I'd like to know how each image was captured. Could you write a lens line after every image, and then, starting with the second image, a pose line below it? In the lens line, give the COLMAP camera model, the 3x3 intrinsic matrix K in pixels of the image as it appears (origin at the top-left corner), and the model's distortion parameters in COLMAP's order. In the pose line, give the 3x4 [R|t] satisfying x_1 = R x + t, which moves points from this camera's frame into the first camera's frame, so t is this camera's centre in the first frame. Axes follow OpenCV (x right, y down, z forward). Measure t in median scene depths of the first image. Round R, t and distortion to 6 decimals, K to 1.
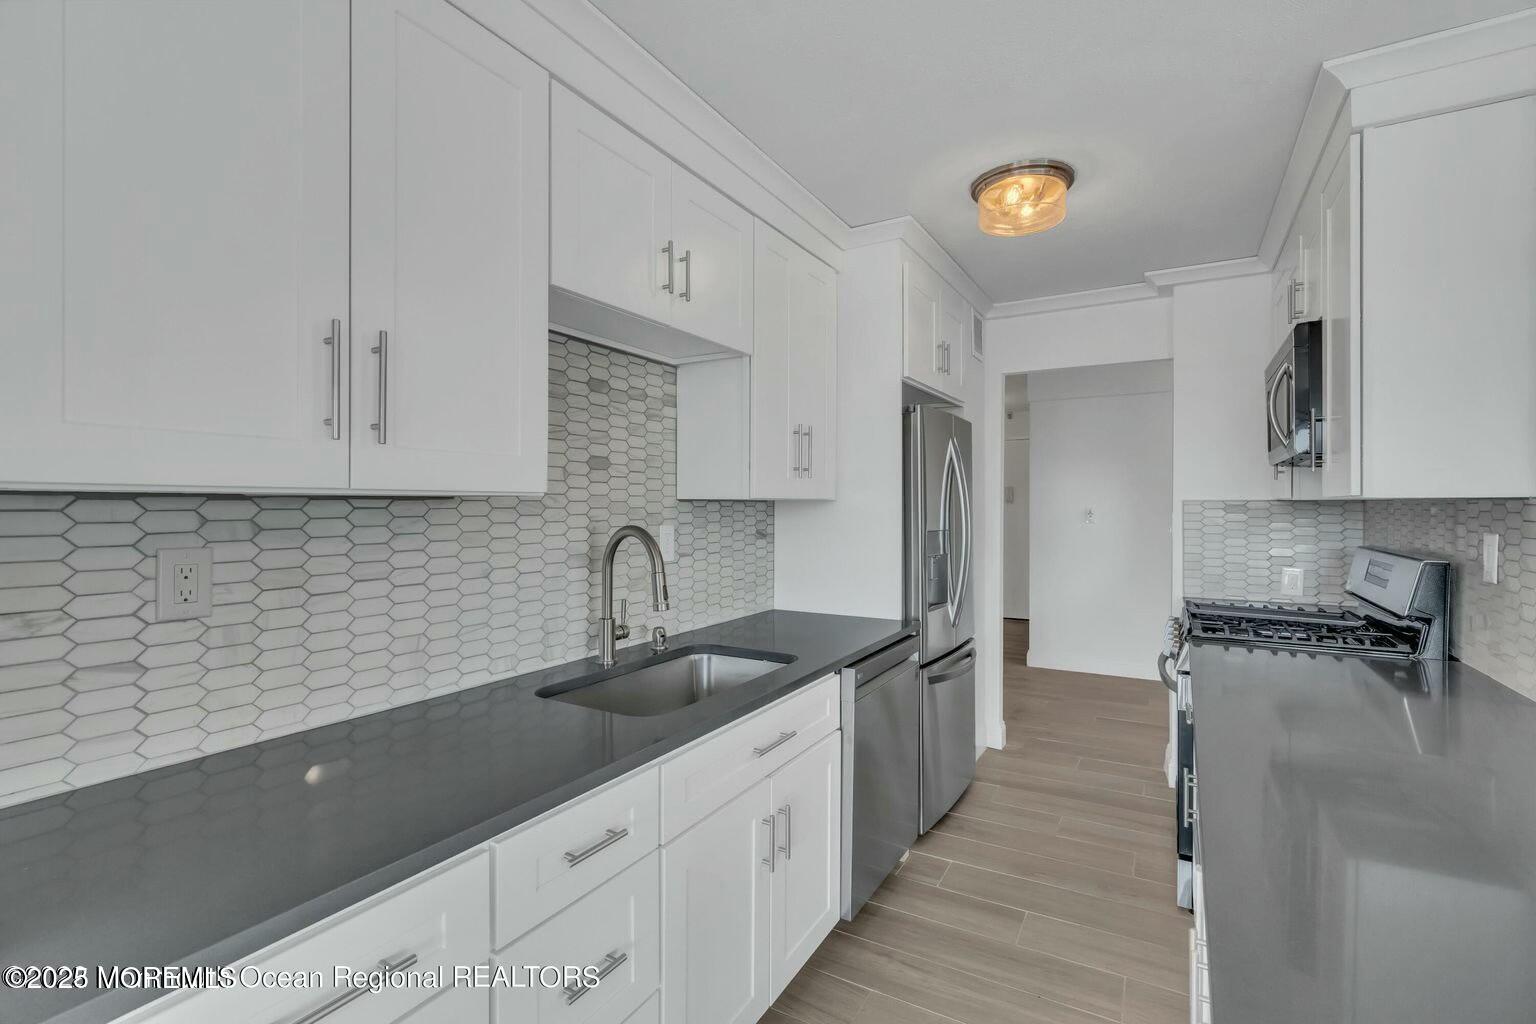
lens RADIAL K [[694.2, 0, 768.2], [0, 694.2, 507.9], [0, 0, 1]] dist [-0.011937, 0.001203]
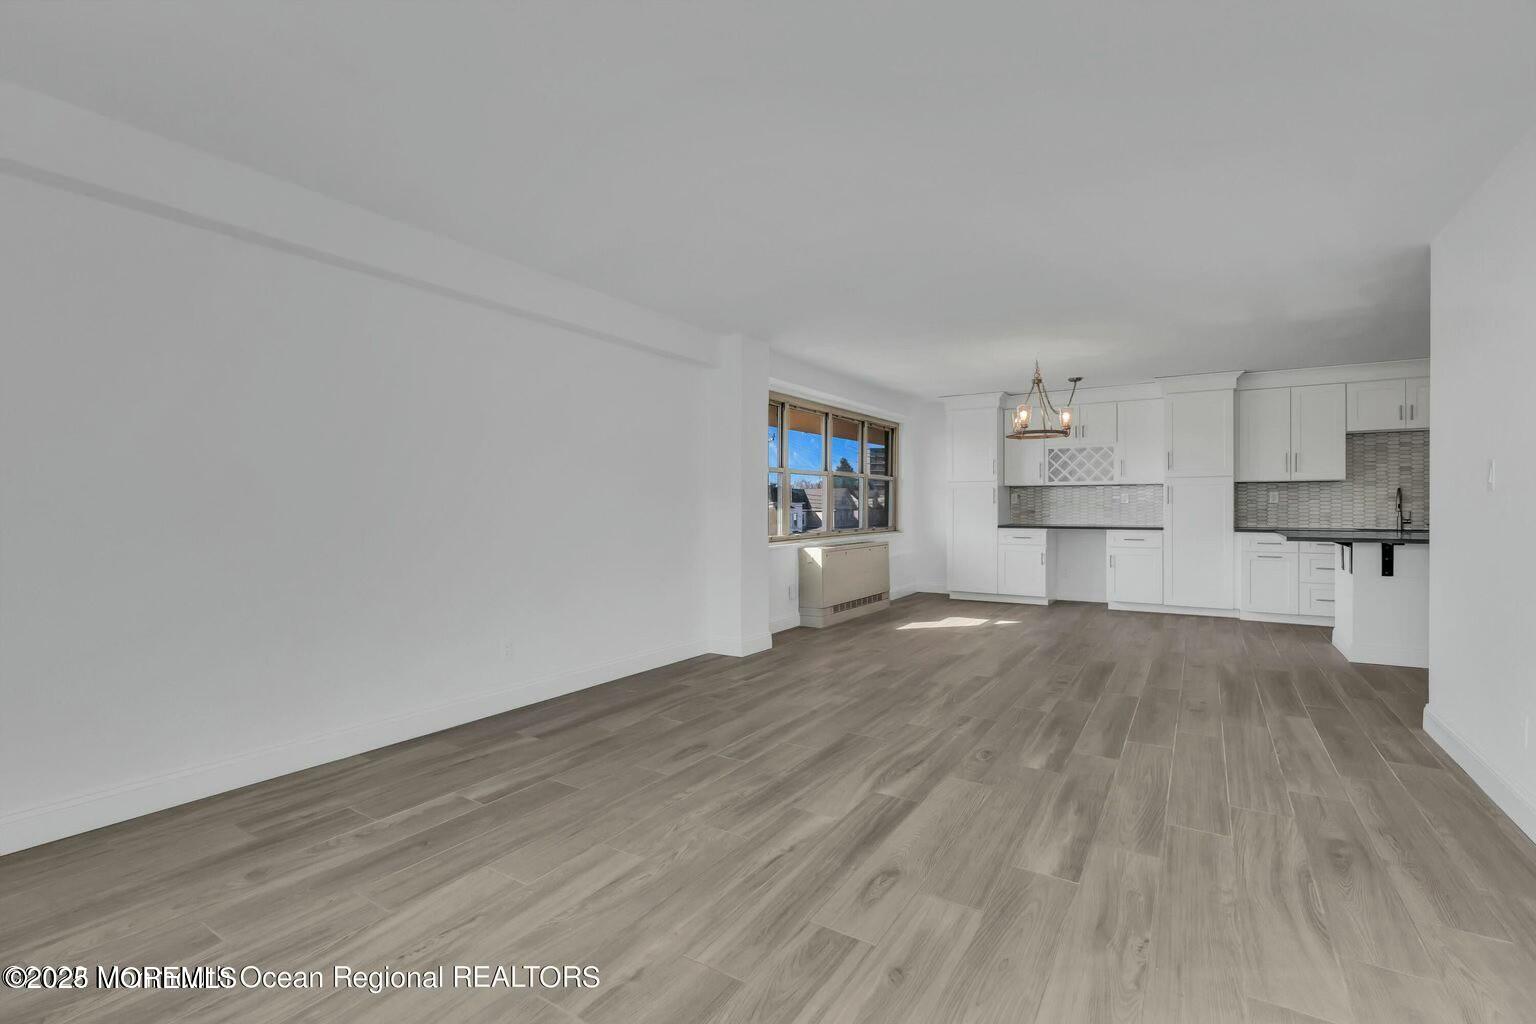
lens RADIAL K [[694.2, 0, 768.2], [0, 694.2, 507.9], [0, 0, 1]] dist [-0.011937, 0.001203]
pose [[-0.033187, 0.004180, -0.999440, 2.784966], [-0.002311, 0.999988, 0.004259, 0.099833], [0.999446, 0.002451, -0.033177, -1.677035]]
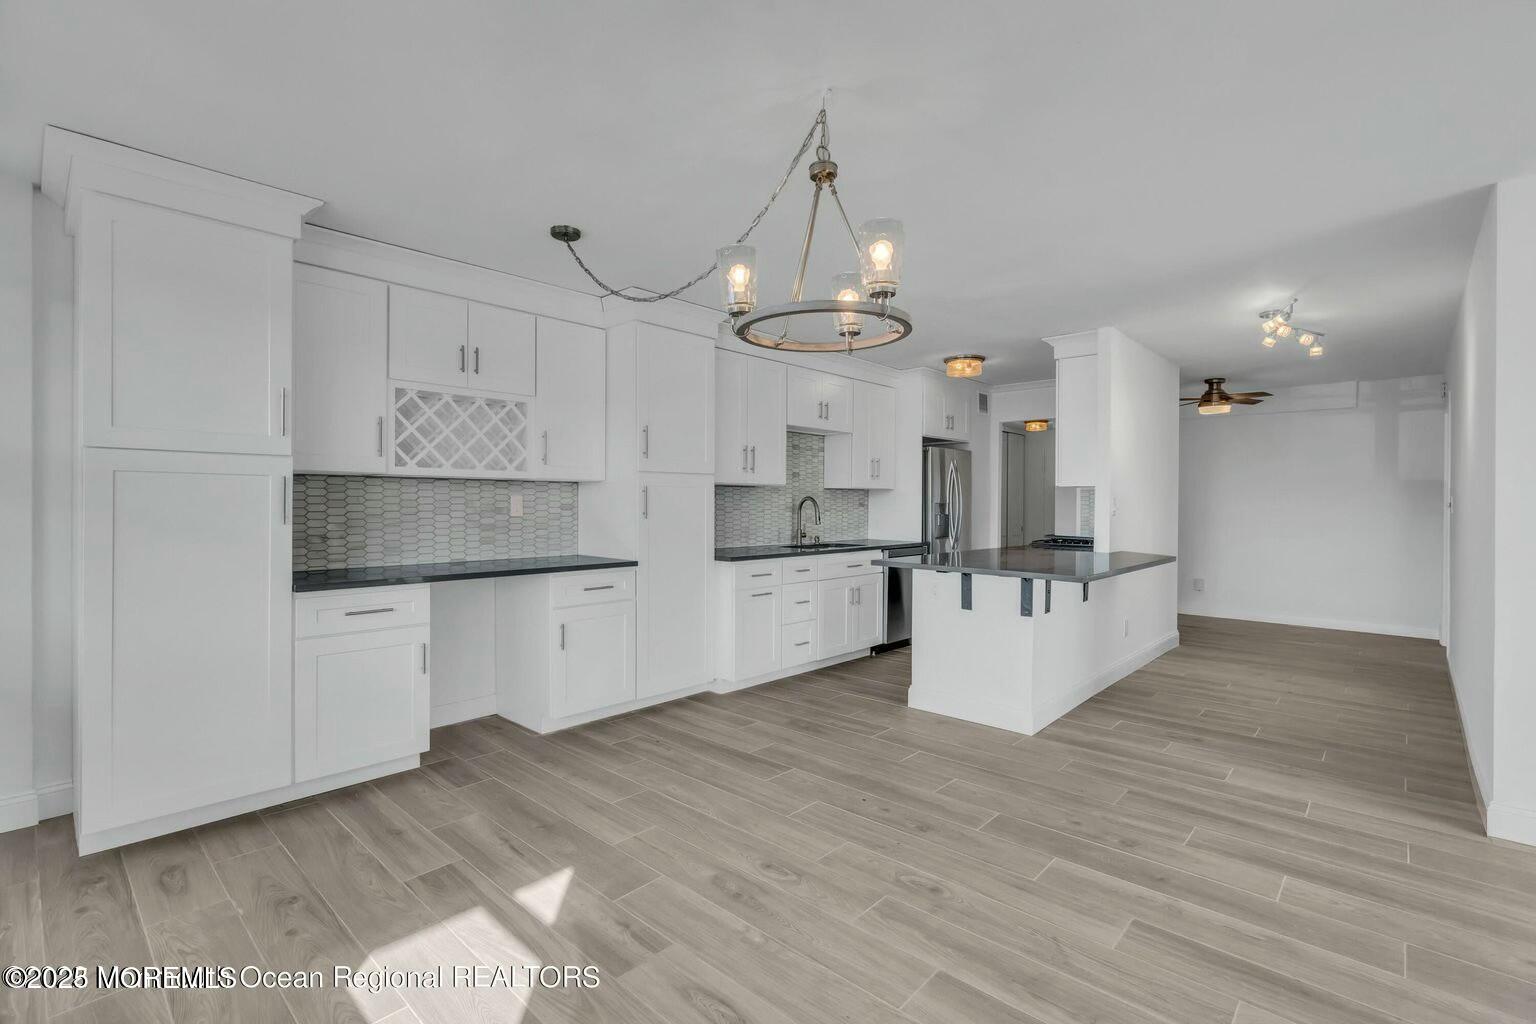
lens RADIAL K [[694.2, 0, 768.2], [0, 694.2, 507.9], [0, 0, 1]] dist [-0.011937, 0.001203]
pose [[0.975756, 0.005675, -0.218786, 0.238890], [-0.005234, 0.999983, 0.002597, 0.057170], [0.218797, -0.001389, 0.975769, -1.614142]]
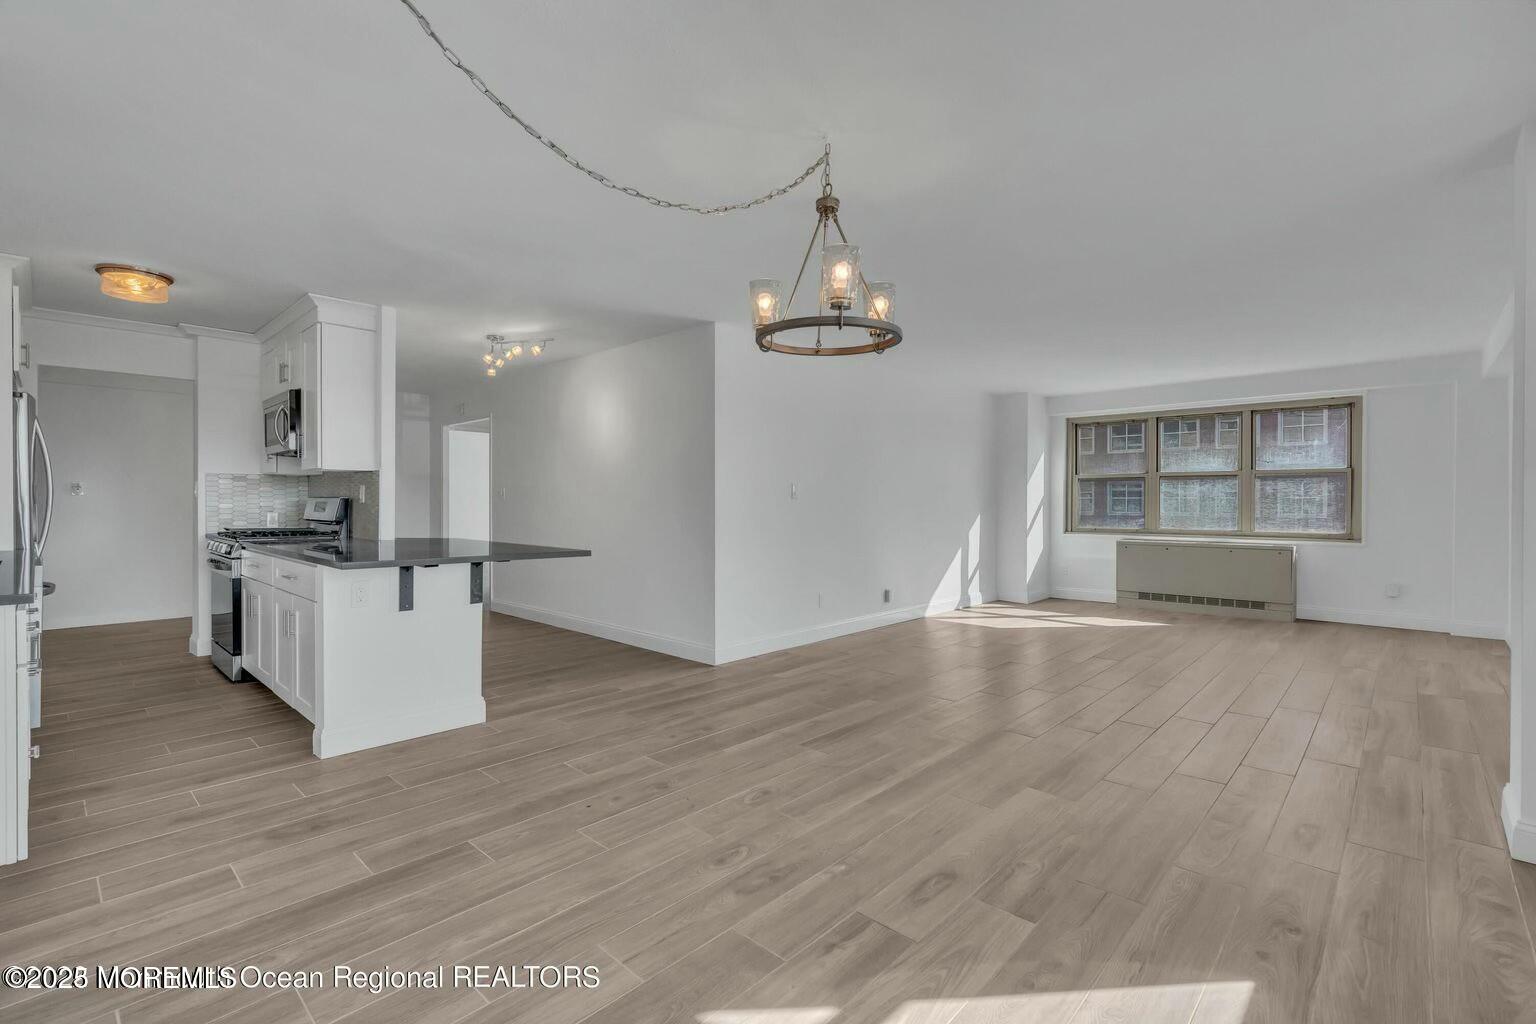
lens RADIAL K [[694.2, 0, 768.2], [0, 694.2, 507.9], [0, 0, 1]] dist [-0.011937, 0.001203]
pose [[0.220044, -0.007369, 0.975462, -0.948559], [0.000771, 0.999972, 0.007381, 0.084648], [-0.975490, -0.000872, 0.220044, -0.876456]]
